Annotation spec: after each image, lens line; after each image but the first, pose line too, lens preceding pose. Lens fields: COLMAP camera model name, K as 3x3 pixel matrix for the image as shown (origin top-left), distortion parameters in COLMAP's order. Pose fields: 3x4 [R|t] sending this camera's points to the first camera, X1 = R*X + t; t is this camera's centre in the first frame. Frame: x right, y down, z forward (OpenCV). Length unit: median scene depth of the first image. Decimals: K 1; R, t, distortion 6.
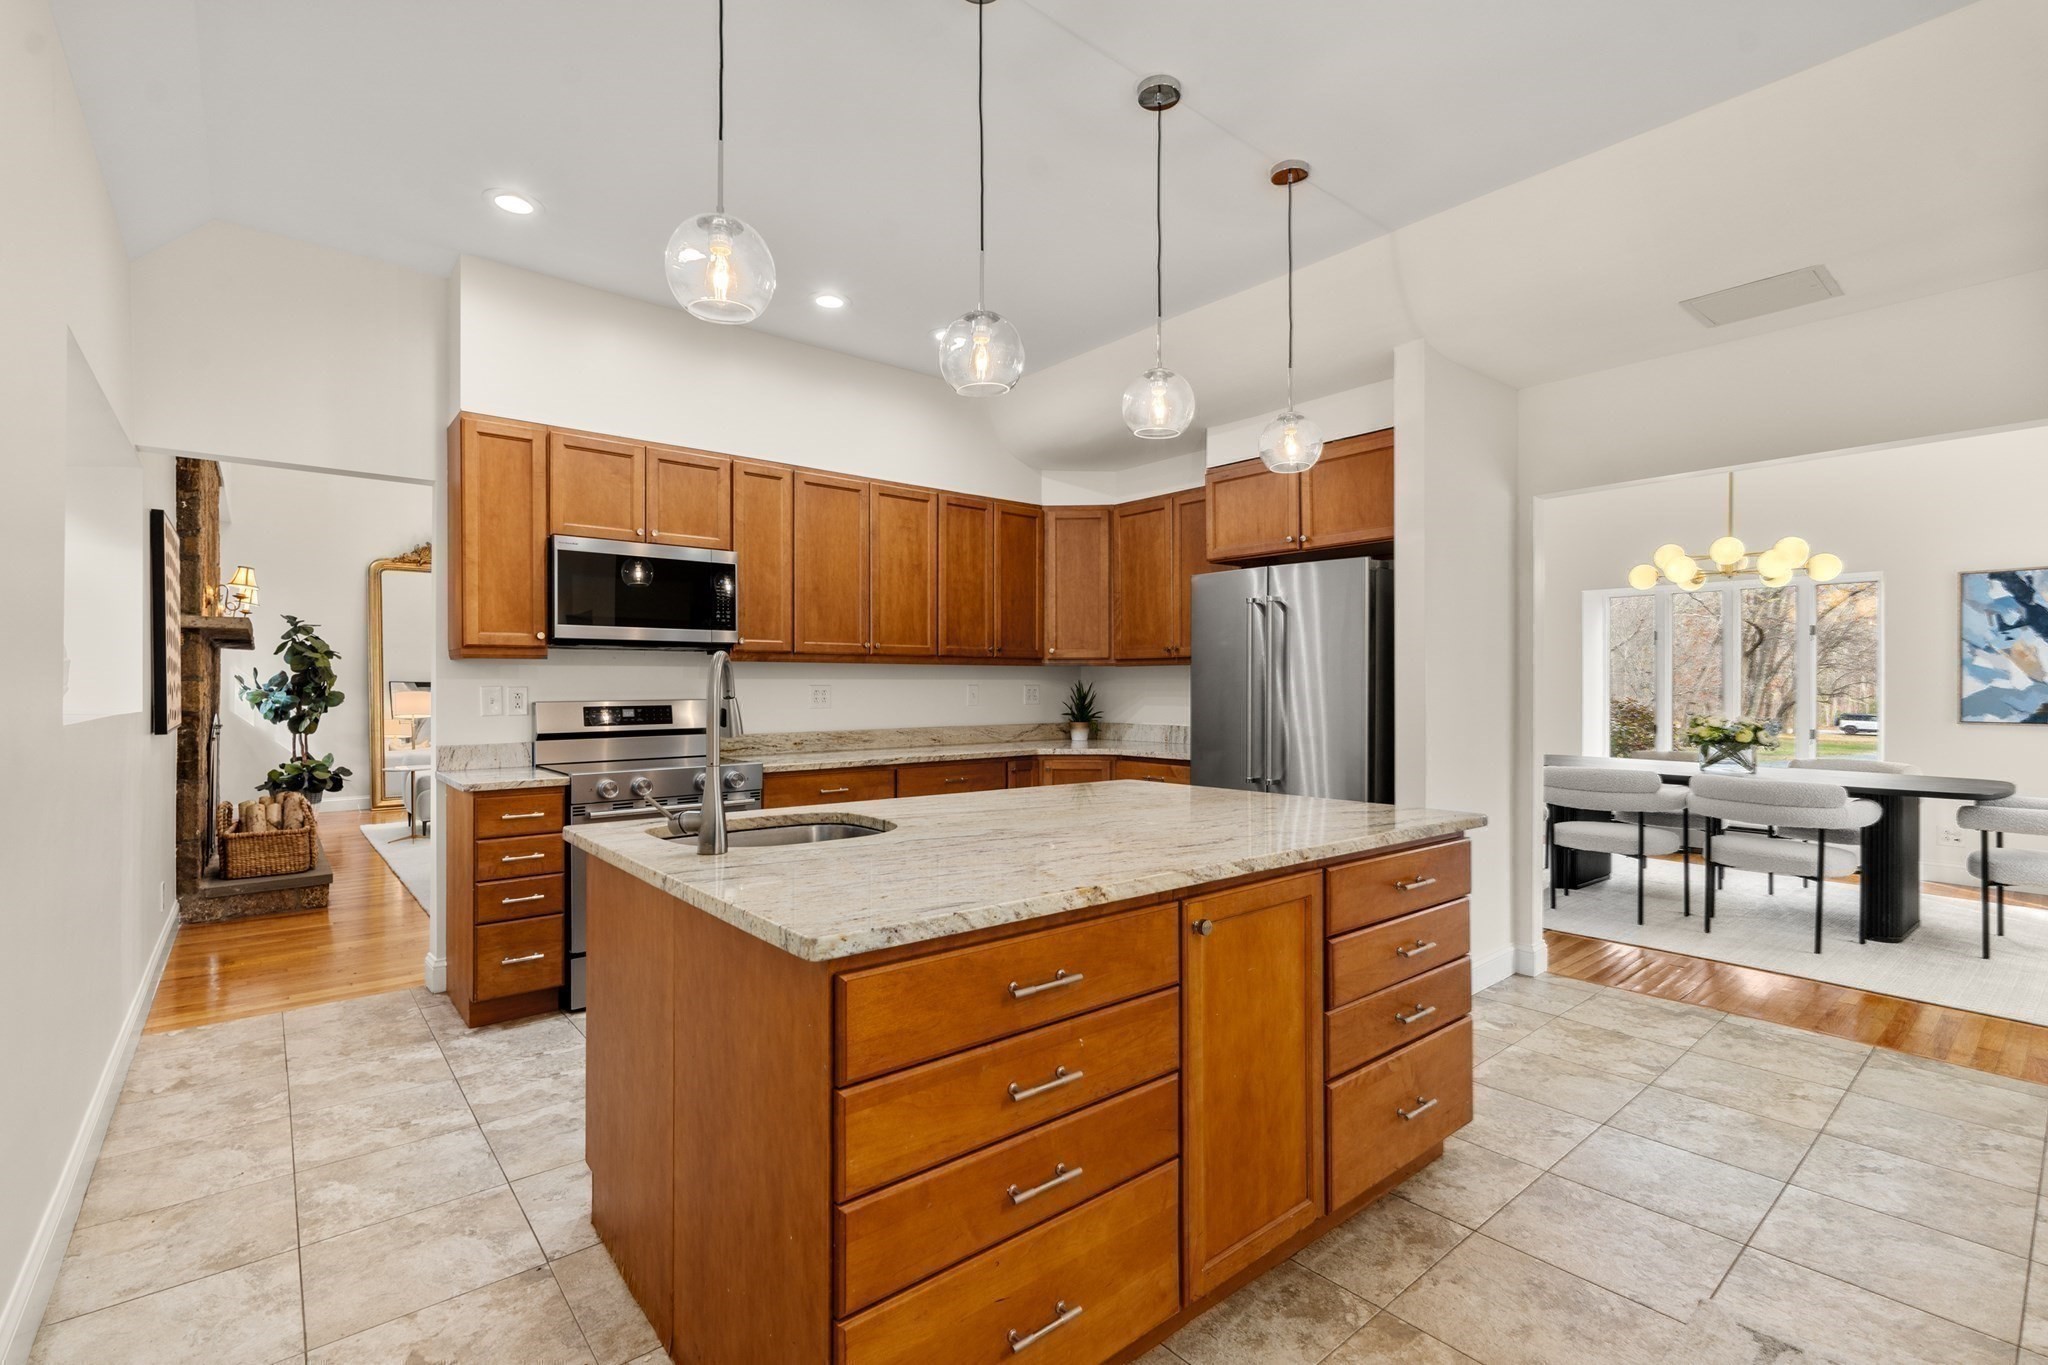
lens RADIAL K [[910.3, 0, 1021.8], [0, 910.3, 679.9], [0, 0, 1]] dist [-0.002230, -0.001088]
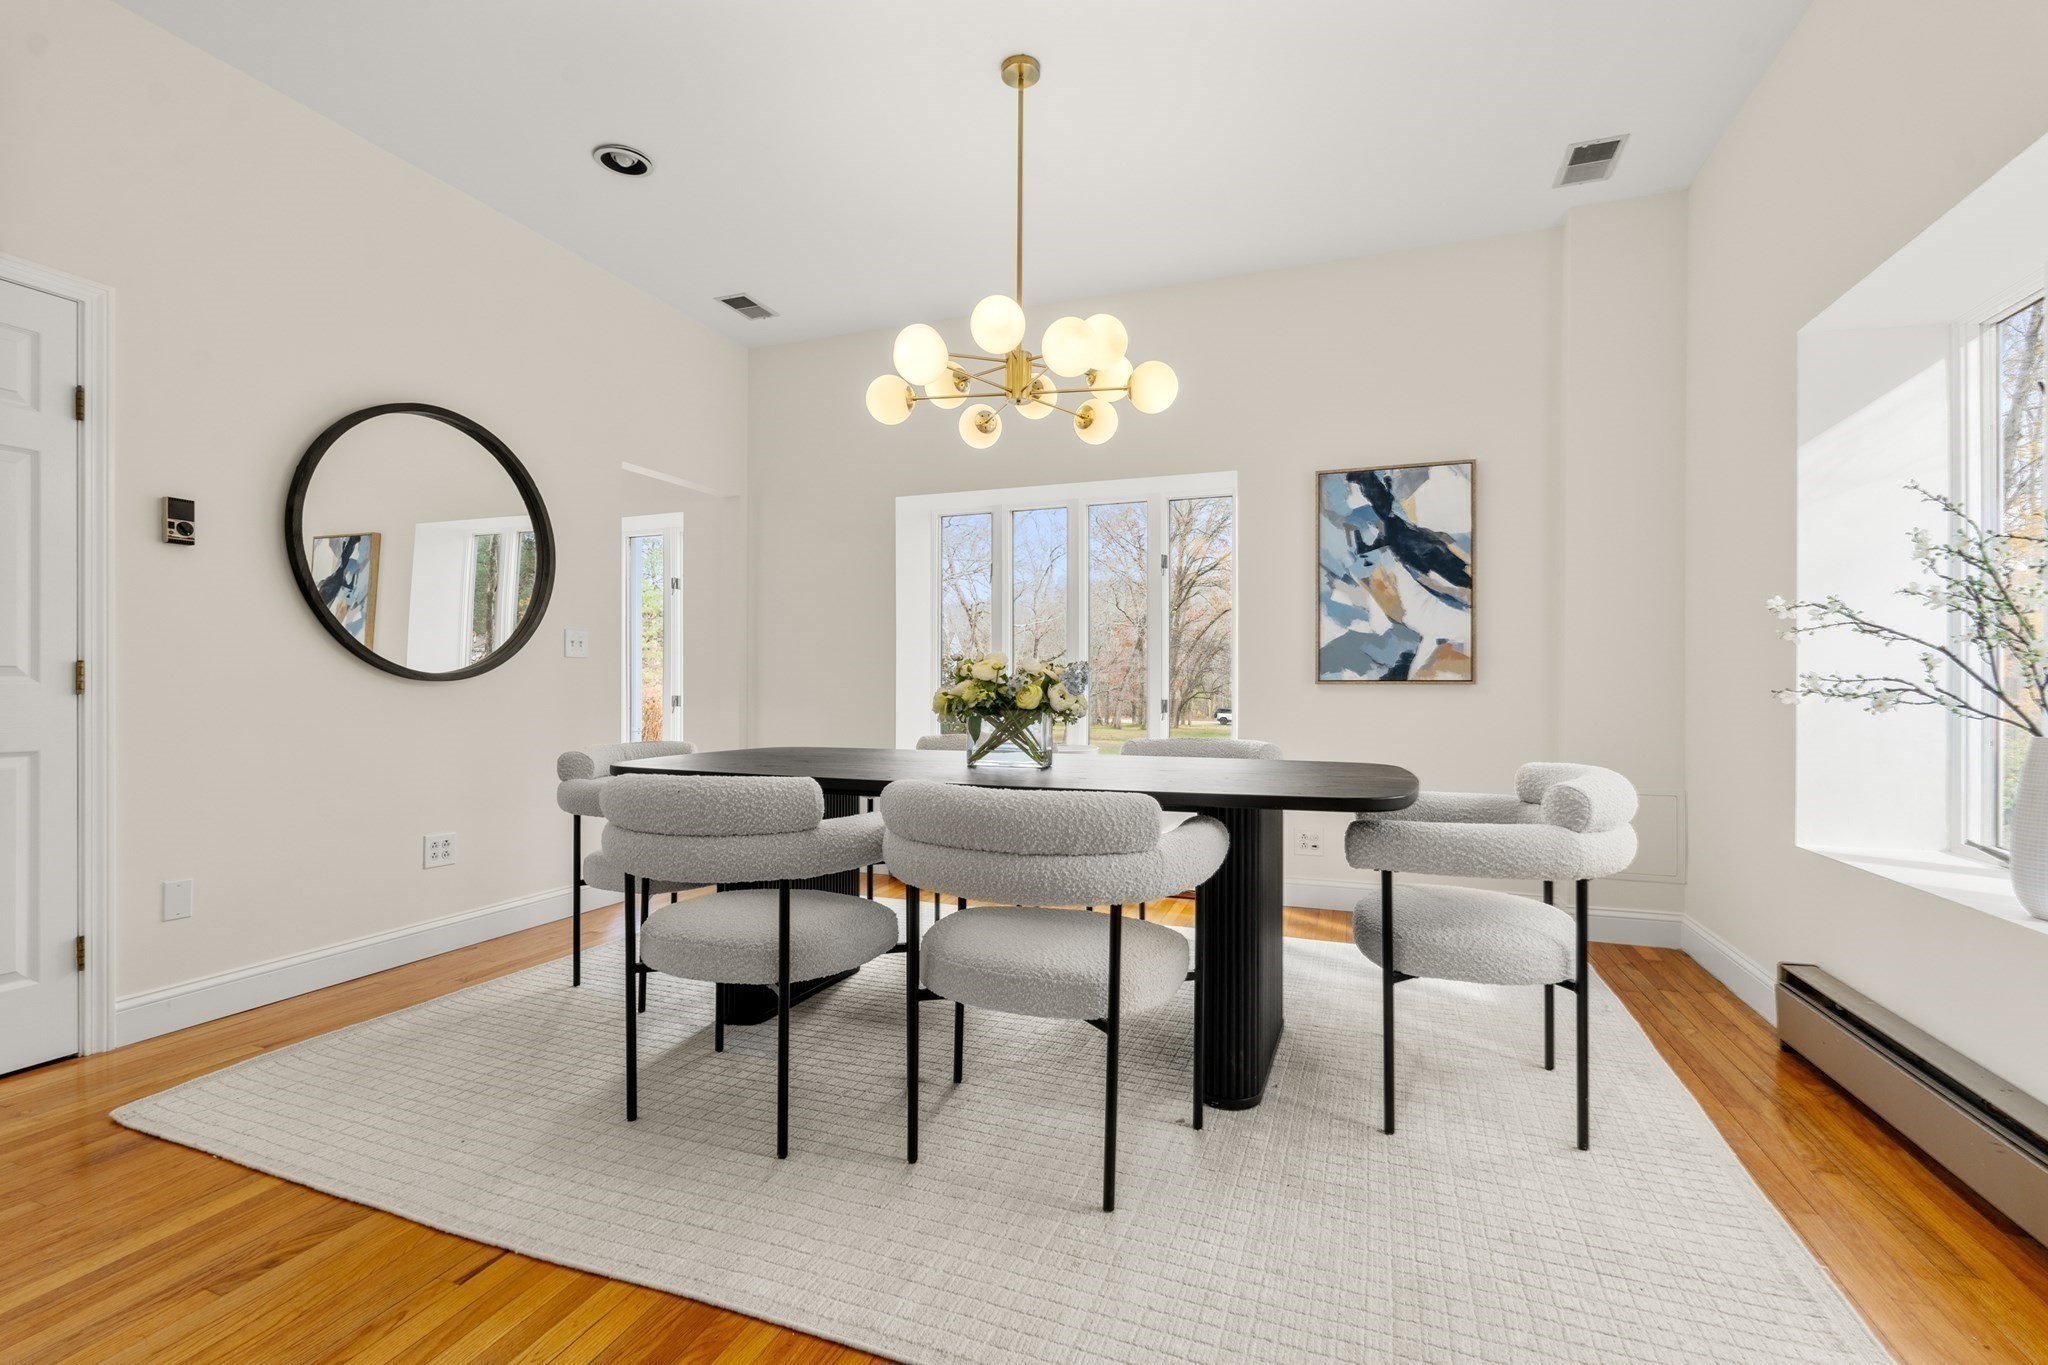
lens RADIAL K [[910.3, 0, 1025.2], [0, 910.3, 683.1], [0, 0, 1]] dist [-0.002230, -0.001088]
pose [[0.866097, 0.000238, 0.499876, 0.493776], [0.001040, 0.999997, -0.002278, 0.050915], [-0.499875, 0.002493, 0.866094, 0.512137]]
